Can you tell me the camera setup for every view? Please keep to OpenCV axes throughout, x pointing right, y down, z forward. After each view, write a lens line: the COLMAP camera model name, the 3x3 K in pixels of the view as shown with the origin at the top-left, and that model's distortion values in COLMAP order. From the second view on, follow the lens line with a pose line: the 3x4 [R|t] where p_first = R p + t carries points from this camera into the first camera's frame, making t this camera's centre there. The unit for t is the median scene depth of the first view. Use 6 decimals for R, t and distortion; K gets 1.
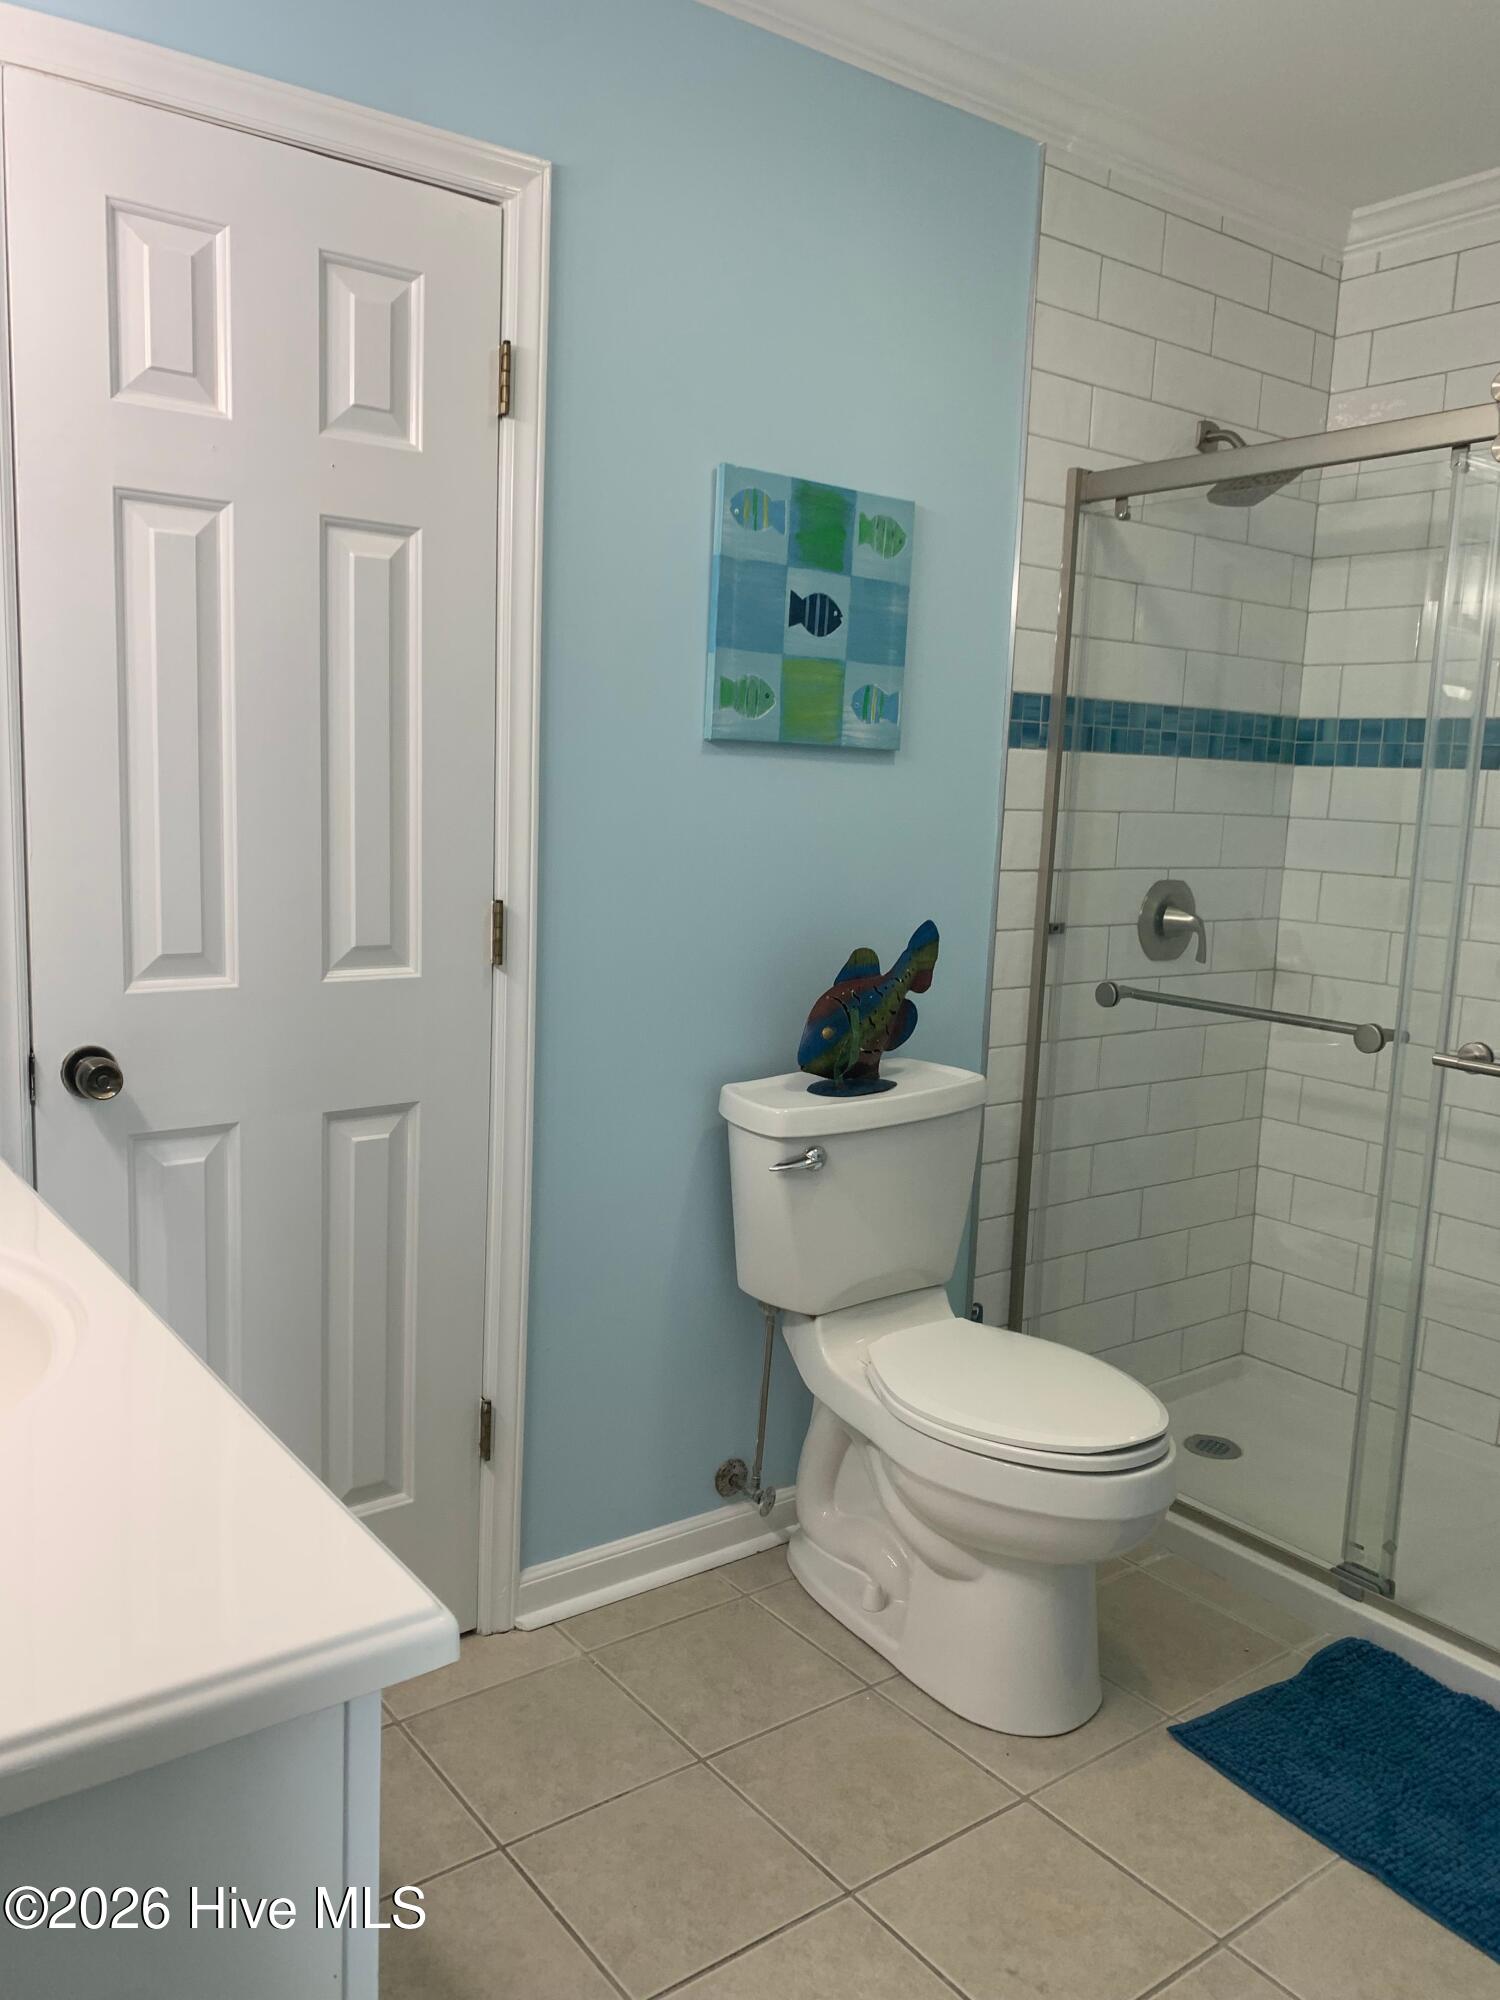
lens RADIAL K [[1543.9, 0, 757.9], [0, 1543.9, 1001.8], [0, 0, 1]] dist [0.086420, -0.133547]
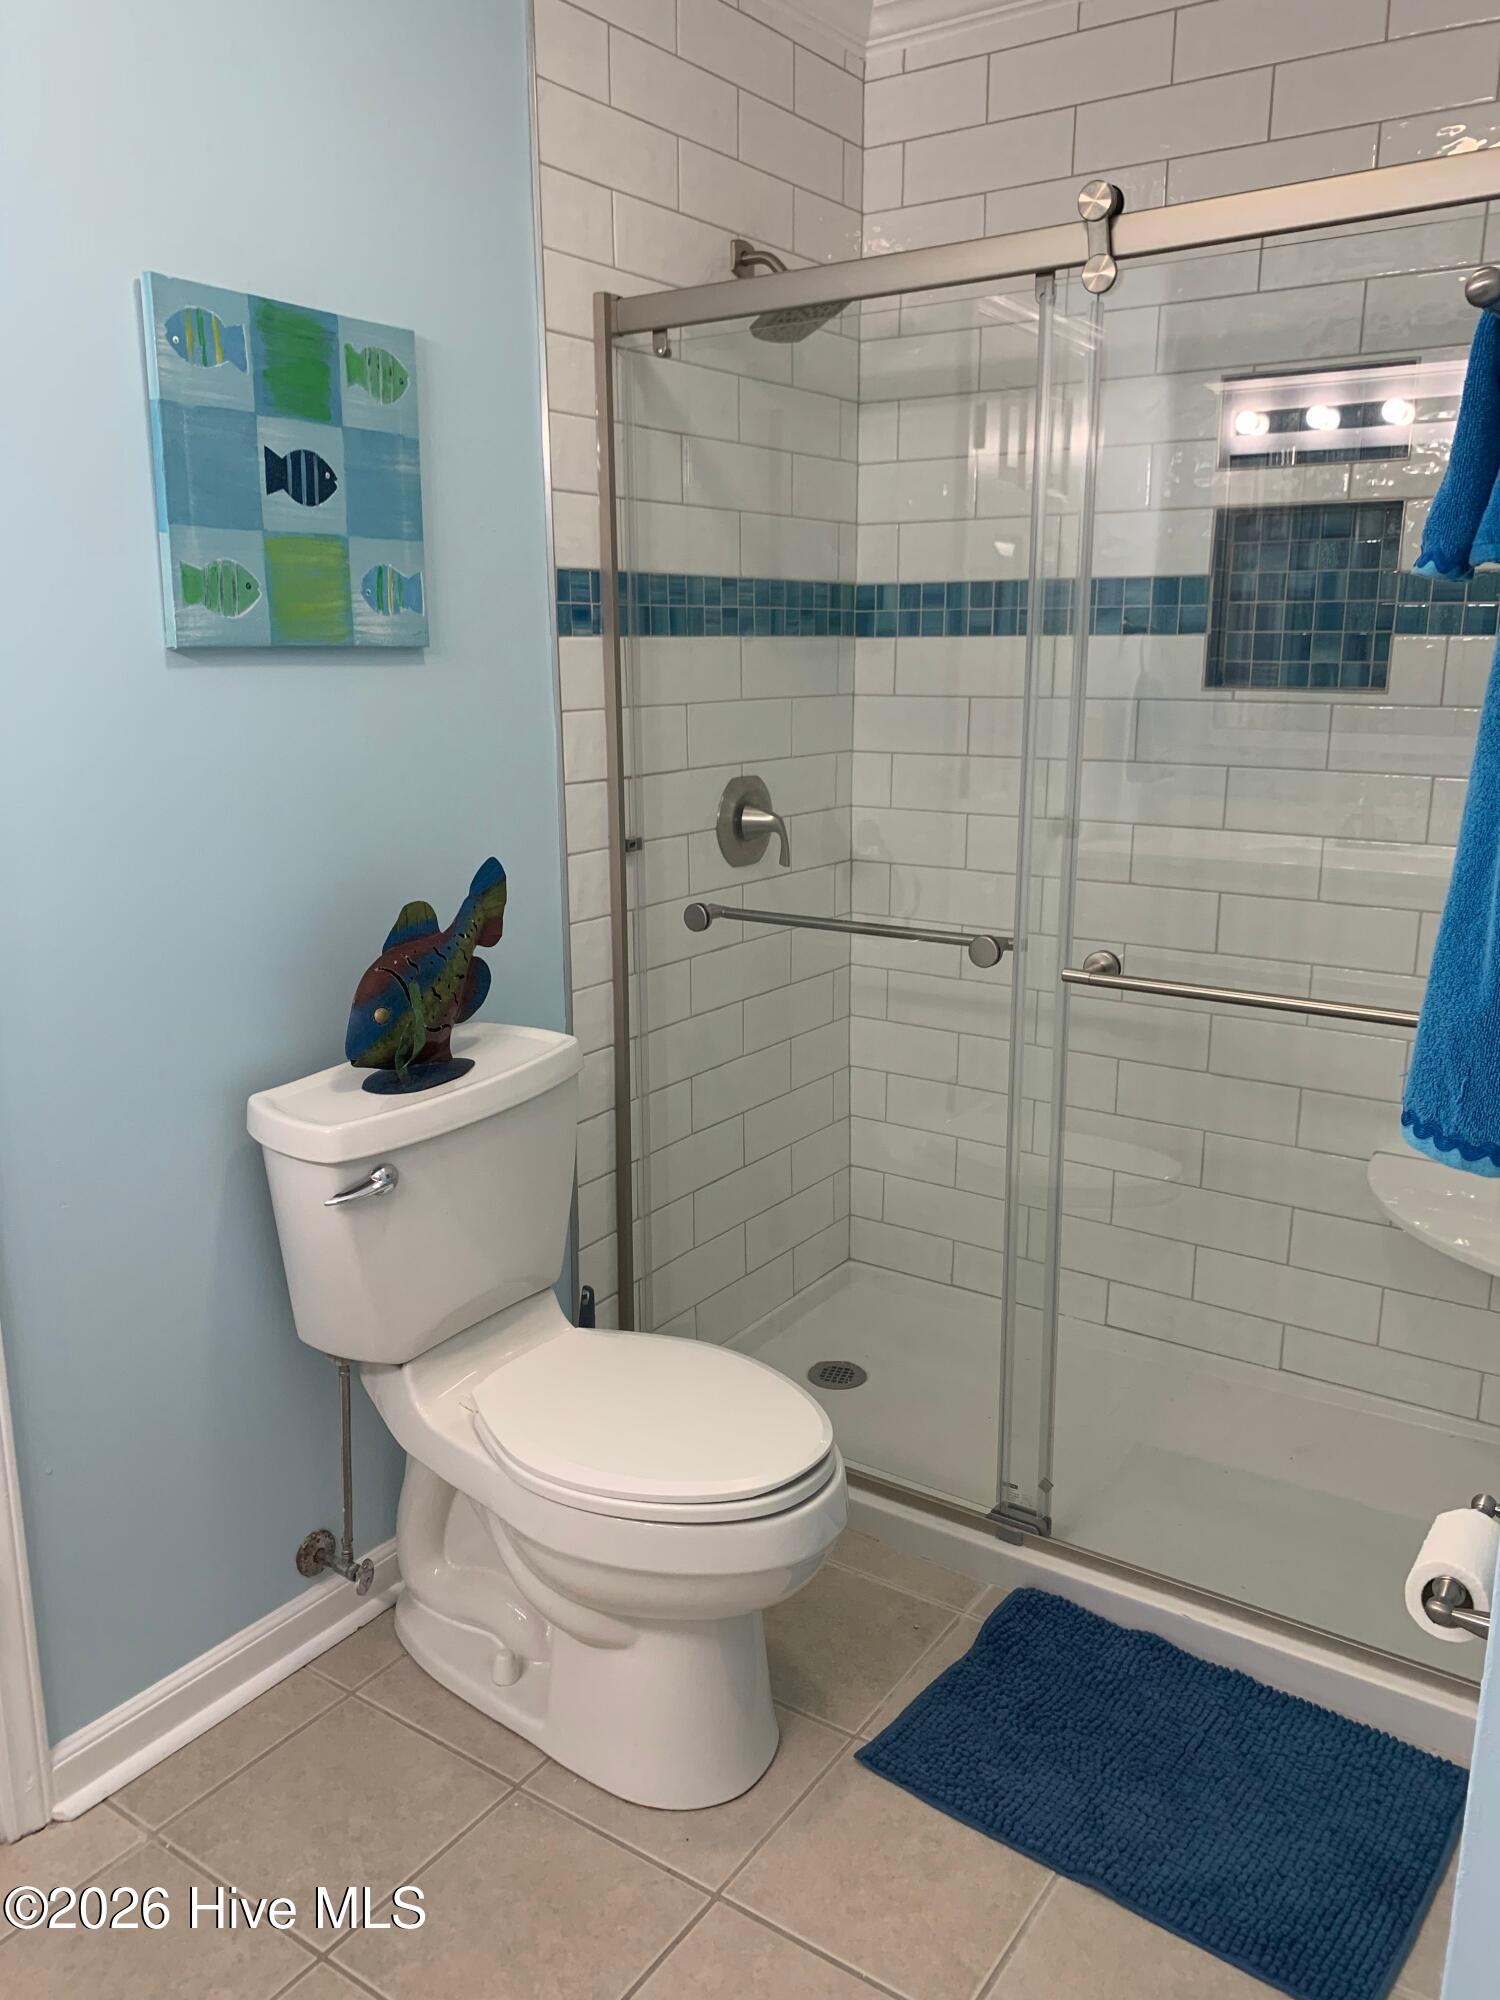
lens RADIAL K [[1543.9, 0, 757.9], [0, 1543.9, 1001.8], [0, 0, 1]] dist [0.086420, -0.133547]
pose [[0.951475, -0.111954, 0.286639, 0.001205], [0.085122, 0.990880, 0.104457, -0.049520], [-0.295719, -0.074989, 0.952327, 0.161631]]
